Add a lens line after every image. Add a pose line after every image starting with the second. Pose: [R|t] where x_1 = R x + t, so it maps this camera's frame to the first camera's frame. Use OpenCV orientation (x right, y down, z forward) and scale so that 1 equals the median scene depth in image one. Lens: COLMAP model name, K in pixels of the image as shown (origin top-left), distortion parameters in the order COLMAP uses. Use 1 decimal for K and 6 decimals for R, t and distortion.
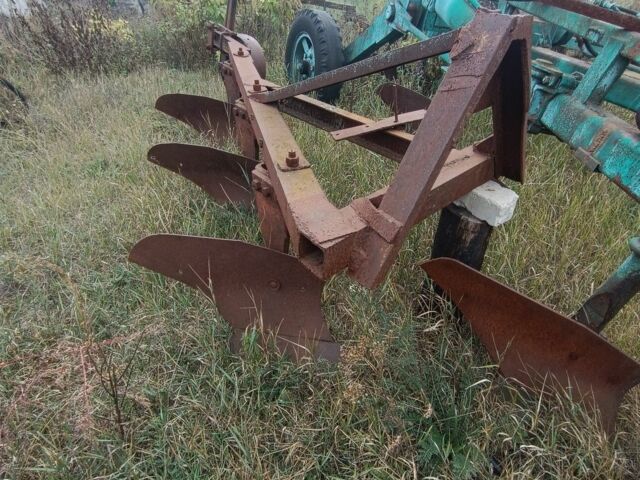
lens RADIAL K [[386.0, 0, 320.0], [0, 386.0, 240.0], [0, 0, 1]] dist [-0.037723, 0.031798]
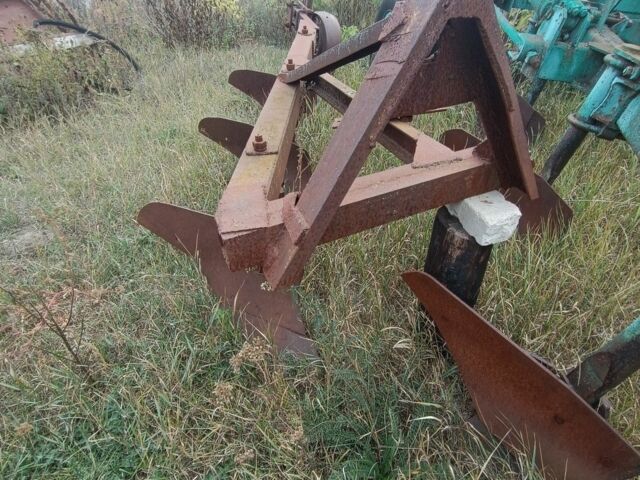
lens RADIAL K [[386.0, 0, 320.0], [0, 386.0, 240.0], [0, 0, 1]] dist [-0.037723, 0.031798]
pose [[0.953608, 0.155742, -0.257636, 0.309007], [-0.144250, 0.987531, 0.063041, -0.045588], [0.264242, -0.022953, 0.964183, 0.087679]]
